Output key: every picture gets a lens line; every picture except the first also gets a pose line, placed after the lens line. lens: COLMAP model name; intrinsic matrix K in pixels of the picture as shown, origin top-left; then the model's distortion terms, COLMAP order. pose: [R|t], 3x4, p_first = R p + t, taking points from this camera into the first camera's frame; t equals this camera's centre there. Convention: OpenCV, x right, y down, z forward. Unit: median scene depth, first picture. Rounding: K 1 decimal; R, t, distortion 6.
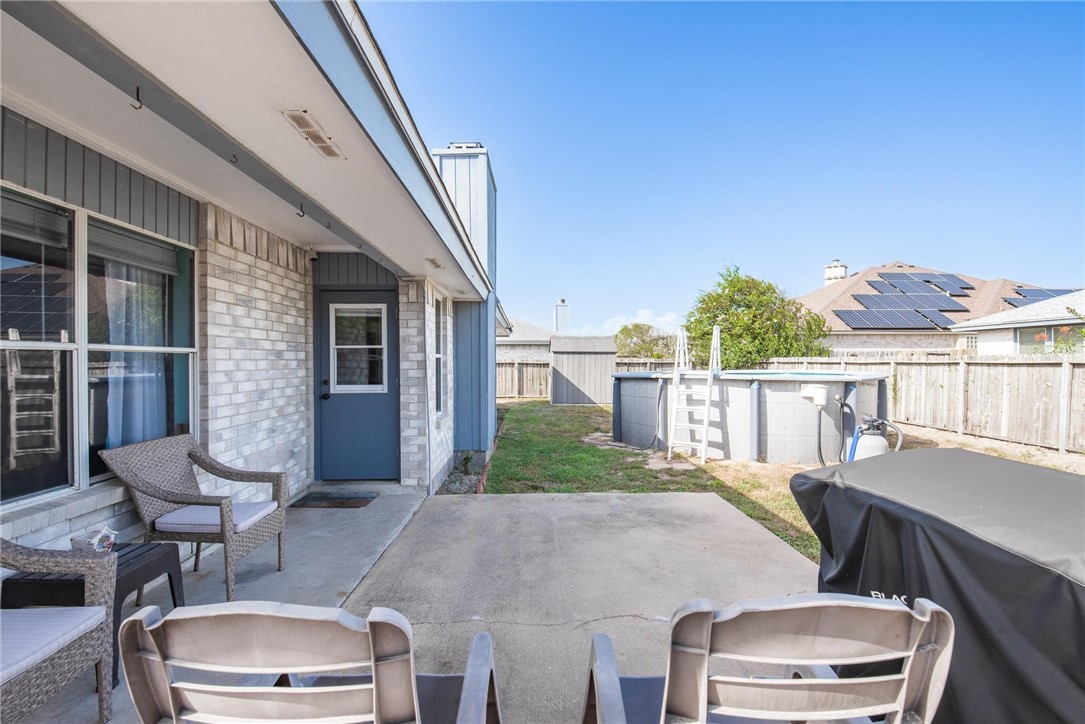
lens RADIAL K [[471.3, 0, 544.4], [0, 471.3, 366.0], [0, 0, 1]] dist [-0.011278, -0.004405]
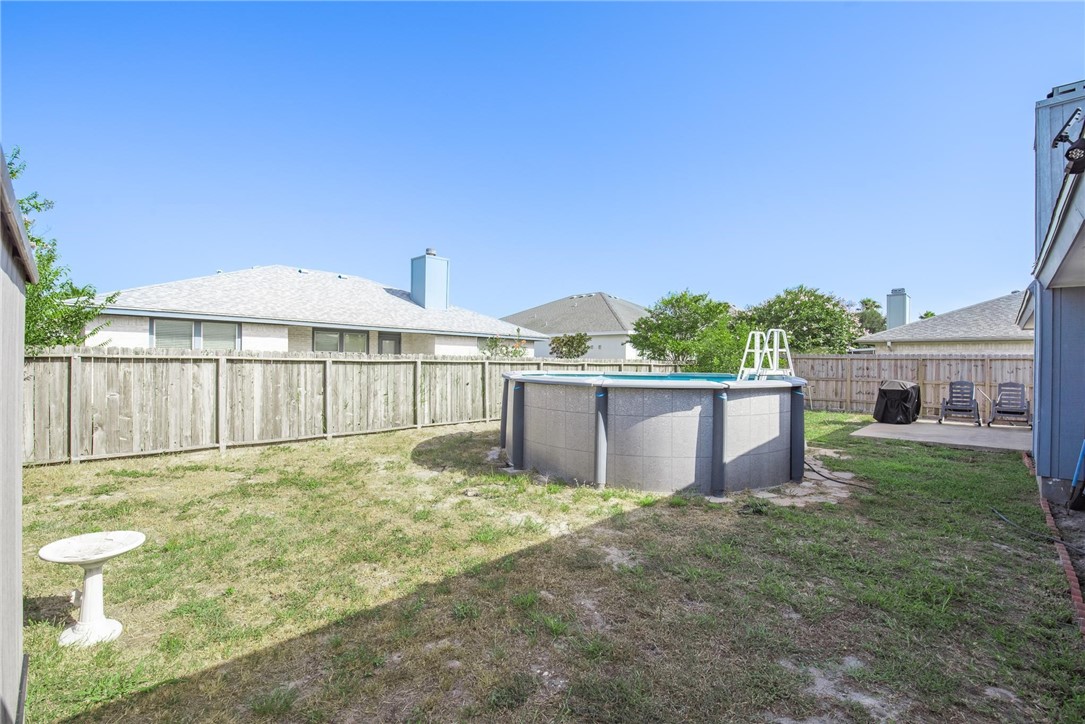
lens RADIAL K [[471.3, 0, 543.1], [0, 471.3, 362.5], [0, 0, 1]] dist [-0.011278, -0.004405]
pose [[-0.688110, -0.004555, 0.725593, -0.060274], [-0.001864, 0.999988, 0.004510, -0.008716], [-0.725604, 0.001751, -0.688110, 1.236272]]
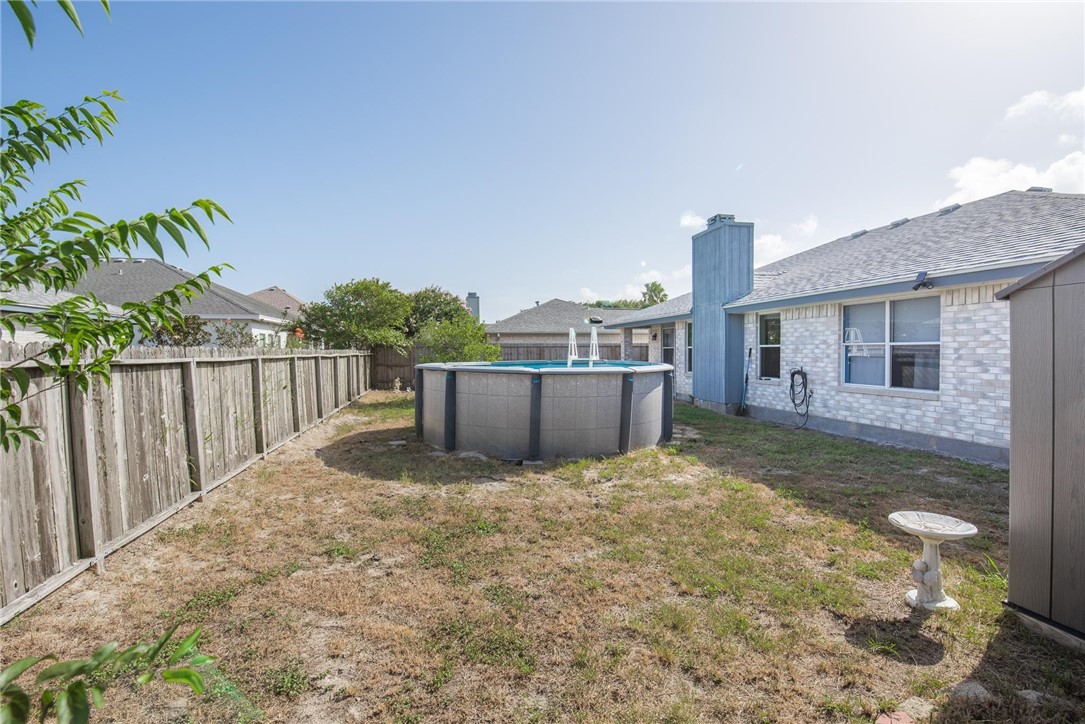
lens RADIAL K [[471.3, 0, 546.2], [0, 471.3, 363.6], [0, 0, 1]] dist [-0.011278, -0.004405]
pose [[-0.979419, 0.016974, -0.201125, 0.432375], [0.009302, 0.999195, 0.039028, -0.018068], [0.201625, 0.036354, -0.978788, 1.417127]]
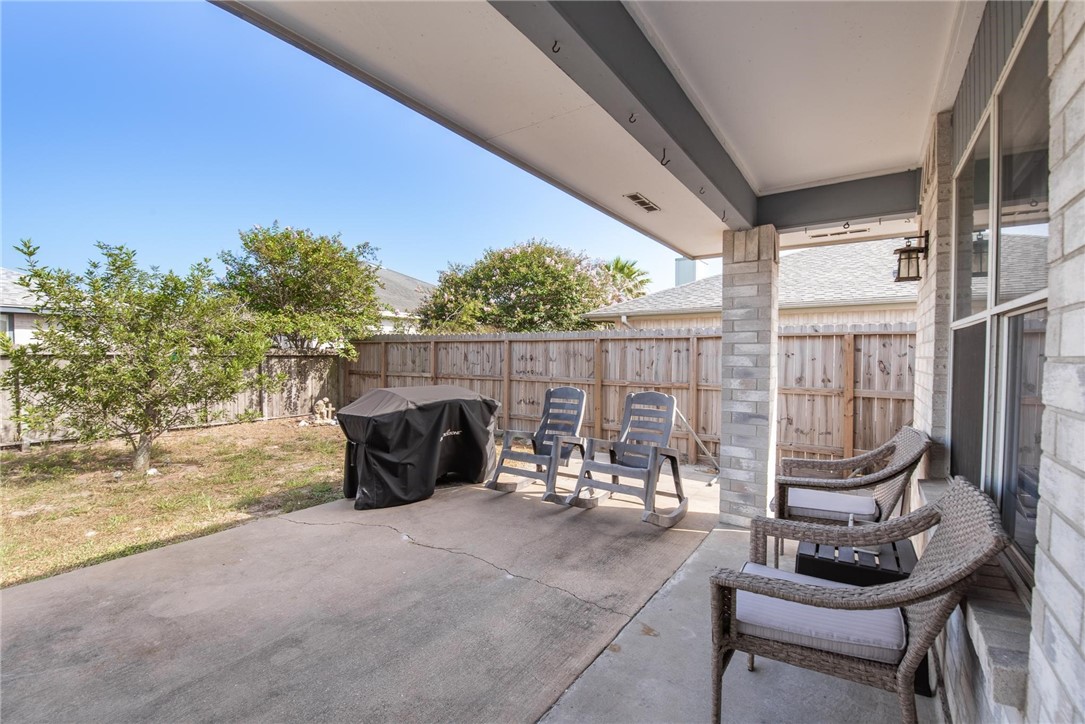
lens RADIAL K [[471.3, 0, 536.3], [0, 471.3, 372.0], [0, 0, 1]] dist [-0.011278, -0.004405]
pose [[-0.797424, -0.020343, 0.603077, -0.167369], [0.007138, 0.999044, 0.043138, 0.001392], [-0.603378, 0.038704, -0.796516, 0.357826]]
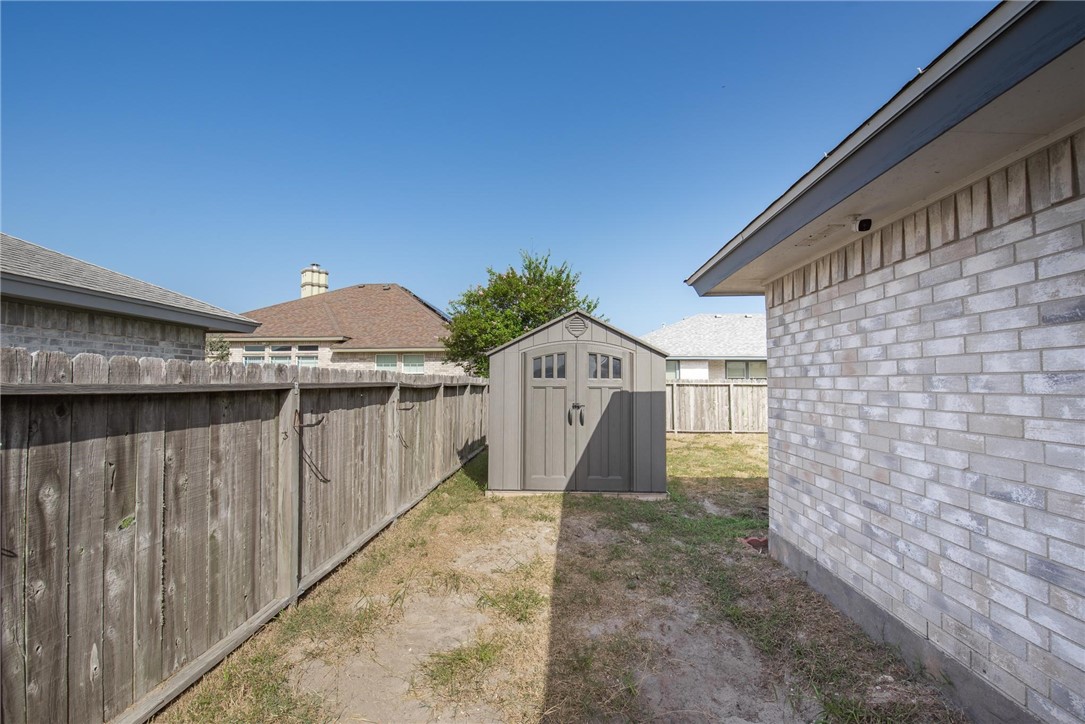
lens RADIAL K [[471.3, 0, 549.9], [0, 471.3, 367.0], [0, 0, 1]] dist [-0.011278, -0.004405]
pose [[0.067713, 0.038453, 0.996964, -0.465072], [0.011057, 0.999167, -0.039289, -0.009908], [-0.997644, 0.013684, 0.067232, 1.338266]]
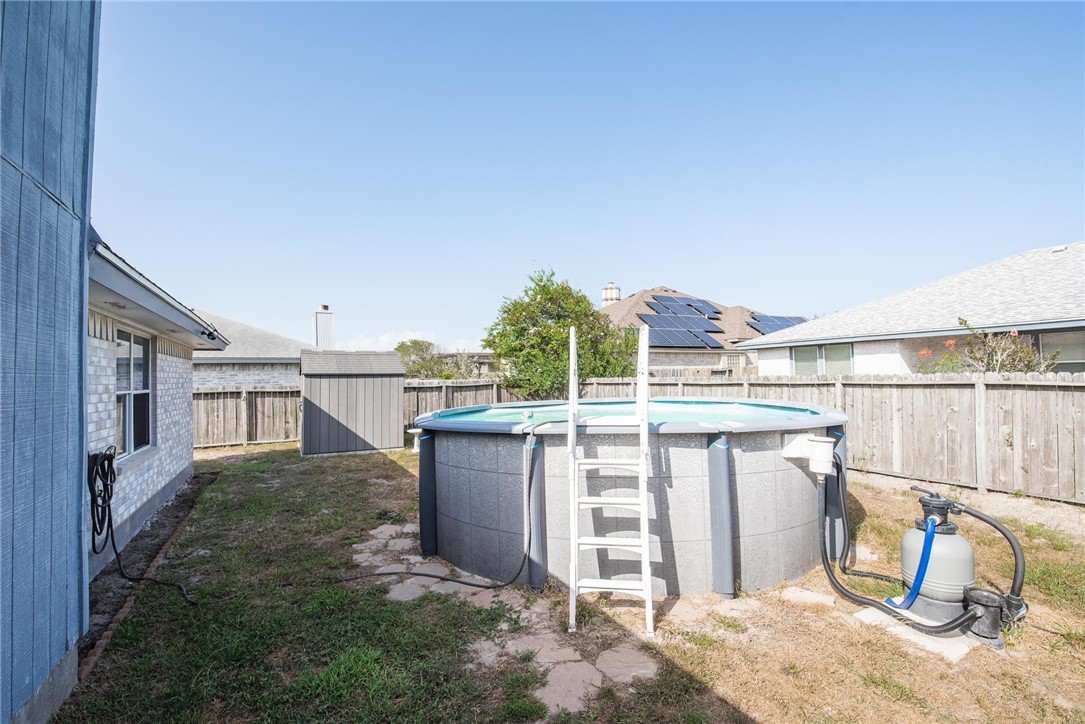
lens RADIAL K [[471.3, 0, 543.3], [0, 471.3, 362.5], [0, 0, 1]] dist [-0.011278, -0.004405]
pose [[0.892749, -0.001404, 0.450552, 0.026068], [0.022256, 0.998912, -0.040985, -0.016225], [-0.450004, 0.046616, 0.891809, 0.343189]]
